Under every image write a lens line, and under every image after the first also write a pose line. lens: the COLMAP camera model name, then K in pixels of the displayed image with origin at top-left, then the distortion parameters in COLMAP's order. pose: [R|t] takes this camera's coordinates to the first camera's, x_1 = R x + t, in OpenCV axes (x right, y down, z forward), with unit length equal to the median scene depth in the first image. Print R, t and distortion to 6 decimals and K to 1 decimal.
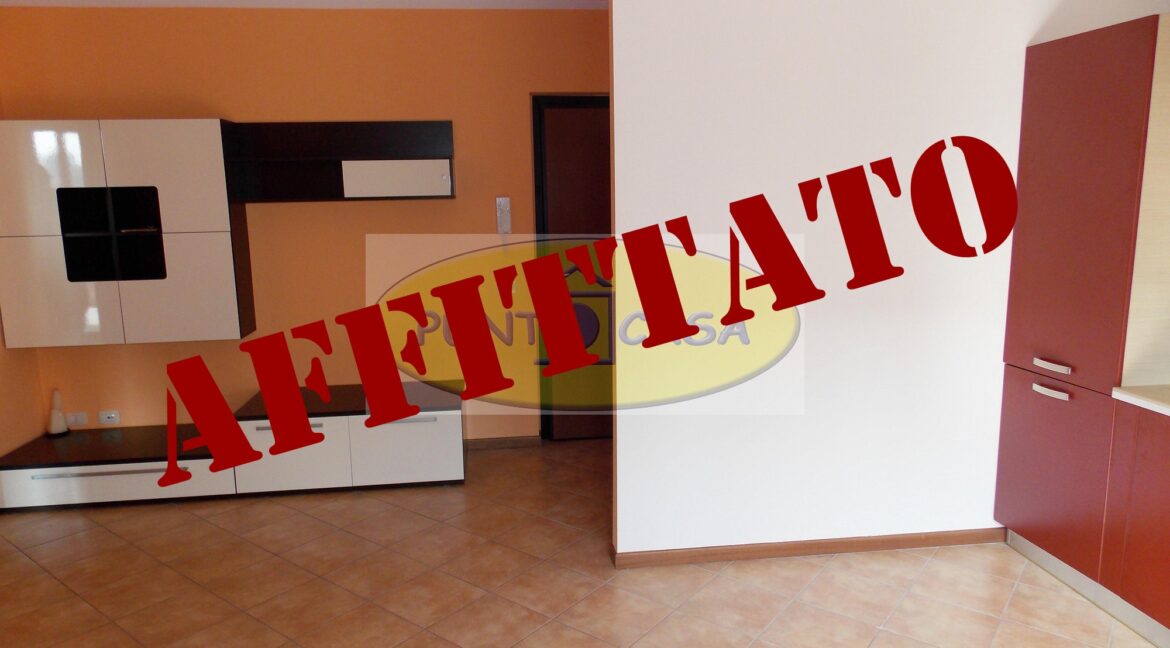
lens RADIAL K [[762.0, 0, 580.6], [0, 762.0, 309.5], [0, 0, 1]] dist [0.000562, -0.000244]
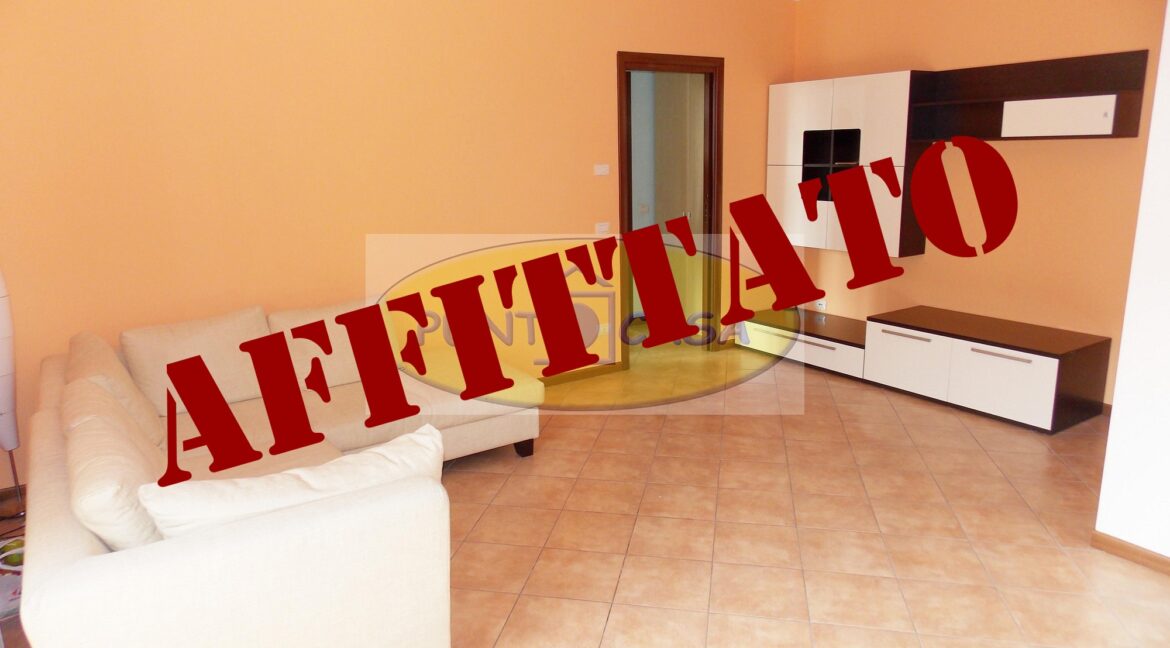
lens RADIAL K [[773.6, 0, 584.4], [0, 773.6, 319.8], [0, 0, 1]] dist [-0.000870, -0.003308]
pose [[0.444257, 0.203281, -0.872532, 0.461868], [-0.120870, 0.978613, 0.166454, -0.009468], [0.887708, 0.031514, 0.459327, 0.009936]]
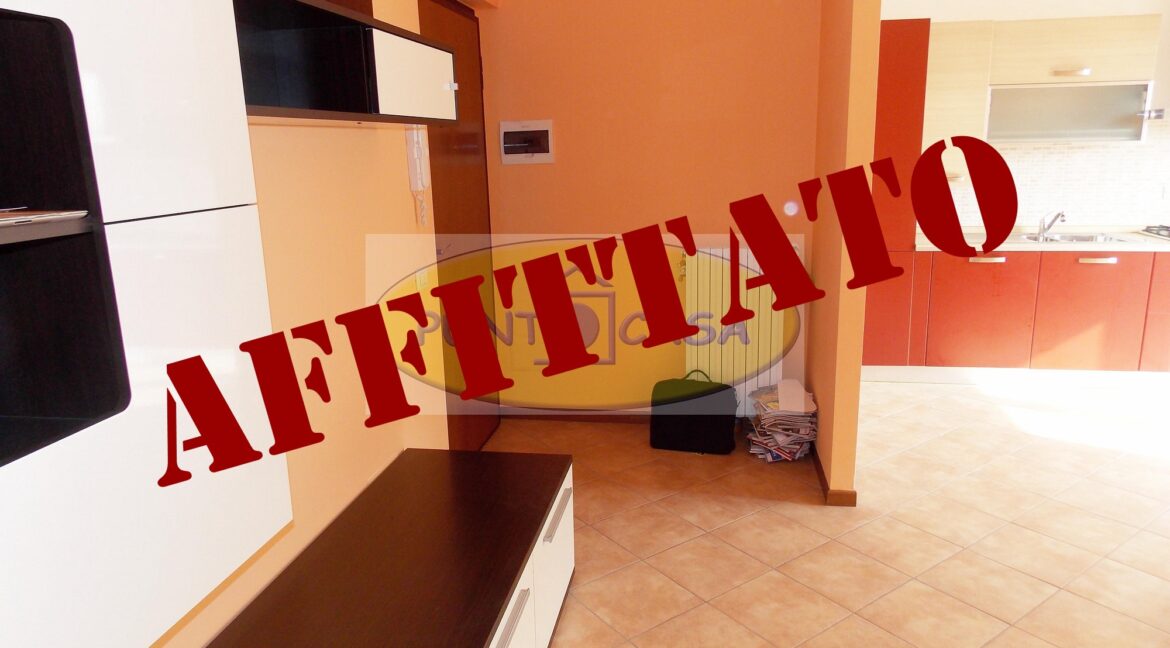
lens RADIAL K [[773.6, 0, 584.4], [0, 773.6, 319.8], [0, 0, 1]] dist [-0.000870, -0.003308]
pose [[0.291835, -0.207045, 0.933791, -0.794563], [0.168004, 0.972207, 0.163058, -0.093525], [-0.941598, 0.109294, 0.318508, 0.845351]]
